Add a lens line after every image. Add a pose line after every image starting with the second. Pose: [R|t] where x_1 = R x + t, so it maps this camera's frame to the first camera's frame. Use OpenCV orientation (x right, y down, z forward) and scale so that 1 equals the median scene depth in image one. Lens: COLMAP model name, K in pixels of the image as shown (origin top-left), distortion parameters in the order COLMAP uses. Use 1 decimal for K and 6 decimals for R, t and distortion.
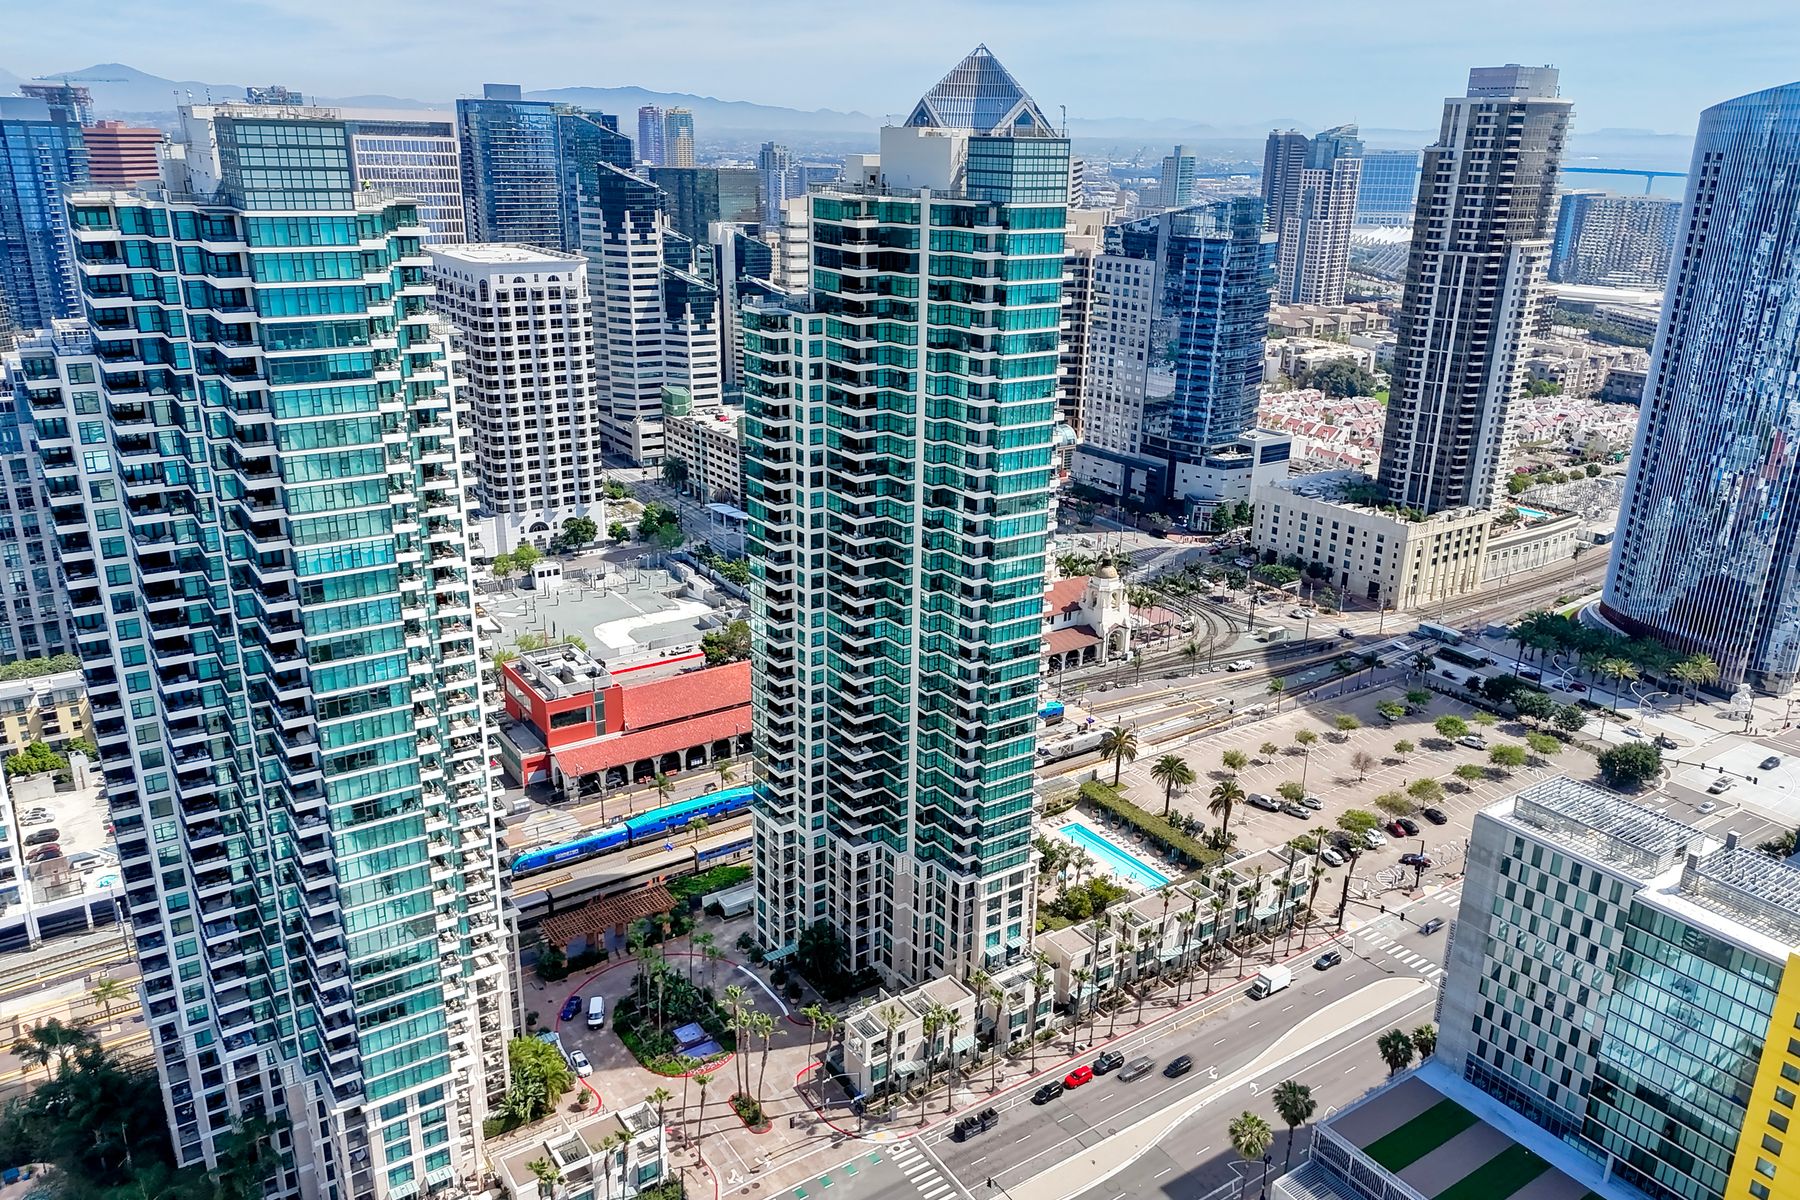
lens RADIAL K [[1335.6, 0, 900.0], [0, 1335.6, 600.0], [0, 0, 1]] dist [0.057226, -0.048837]
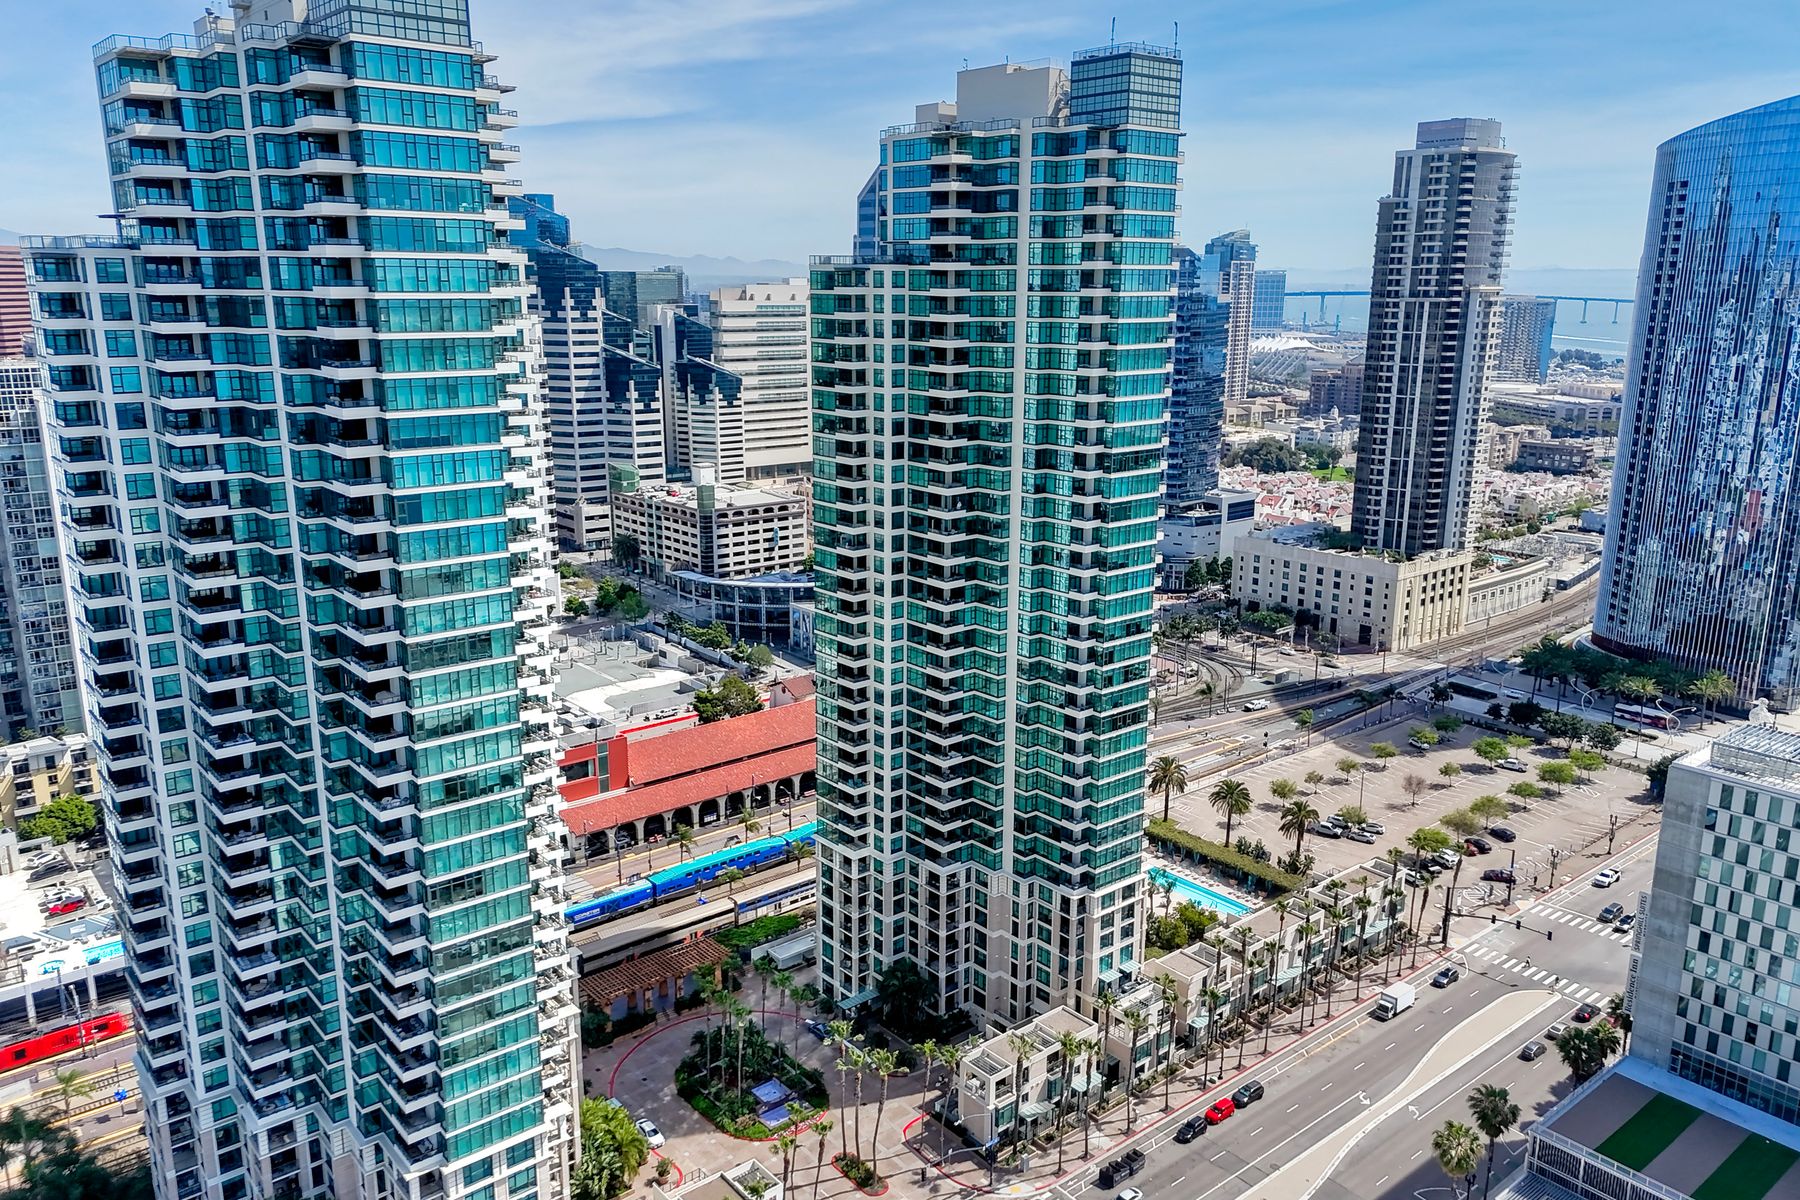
lens RADIAL K [[1335.6, 0, 900.0], [0, 1335.6, 600.0], [0, 0, 1]] dist [0.057226, -0.048837]
pose [[0.995904, -0.034898, 0.083407, -0.124585], [0.042689, 0.994701, -0.093532, 0.085164], [-0.079701, 0.096709, 0.992116, 0.095813]]
